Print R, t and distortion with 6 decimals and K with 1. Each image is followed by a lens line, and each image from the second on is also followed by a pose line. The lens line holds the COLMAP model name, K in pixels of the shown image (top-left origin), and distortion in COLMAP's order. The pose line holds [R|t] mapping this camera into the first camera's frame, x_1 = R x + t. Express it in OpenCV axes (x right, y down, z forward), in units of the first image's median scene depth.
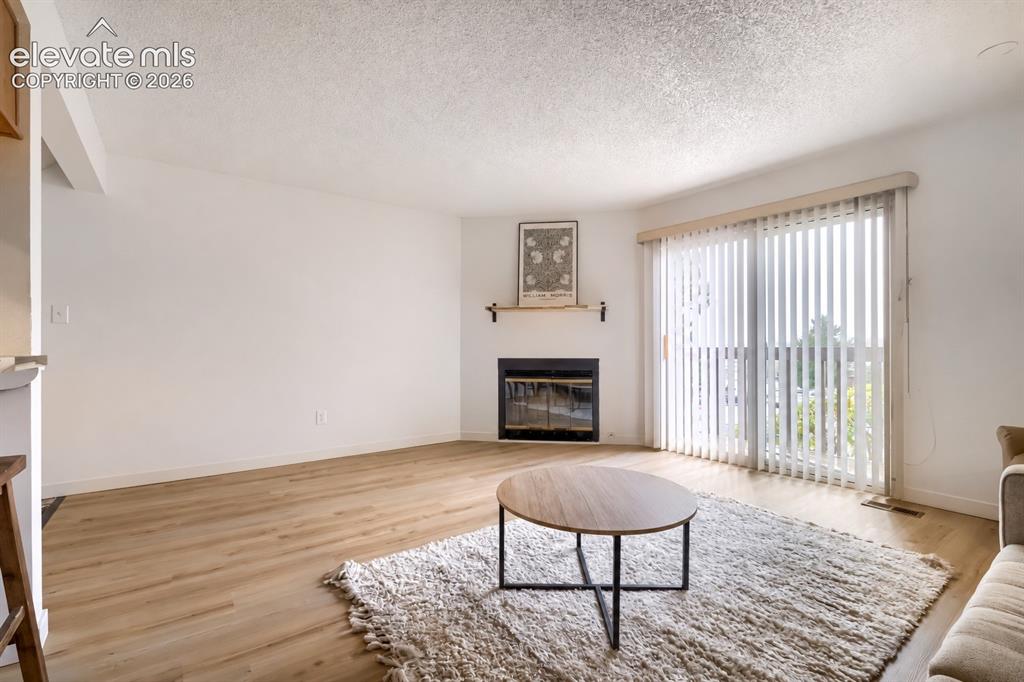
lens RADIAL K [[456.3, 0, 499.5], [0, 456.3, 343.0], [0, 0, 1]] dist [-0.002109, -0.000149]
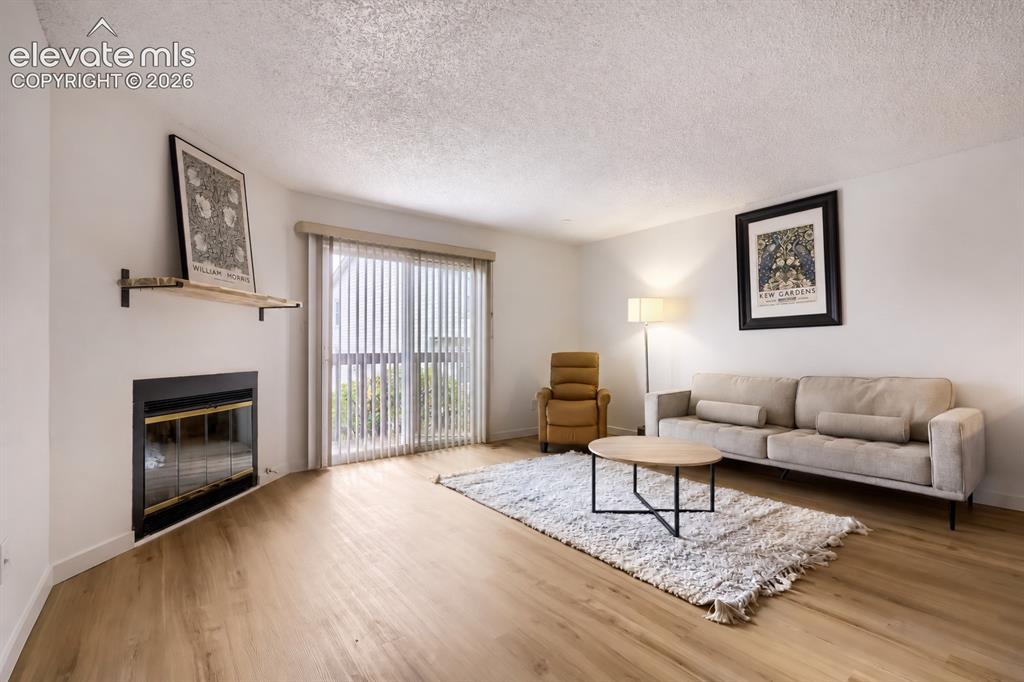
lens RADIAL K [[448.8, 0, 506.6], [0, 448.8, 344.5], [0, 0, 1]] dist [-0.004579, -0.000098]
pose [[-0.029002, 0.015727, 0.999456, -0.518164], [-0.000830, 0.999875, -0.015757, 0.001740], [-0.999579, -0.001286, -0.028985, 0.620805]]
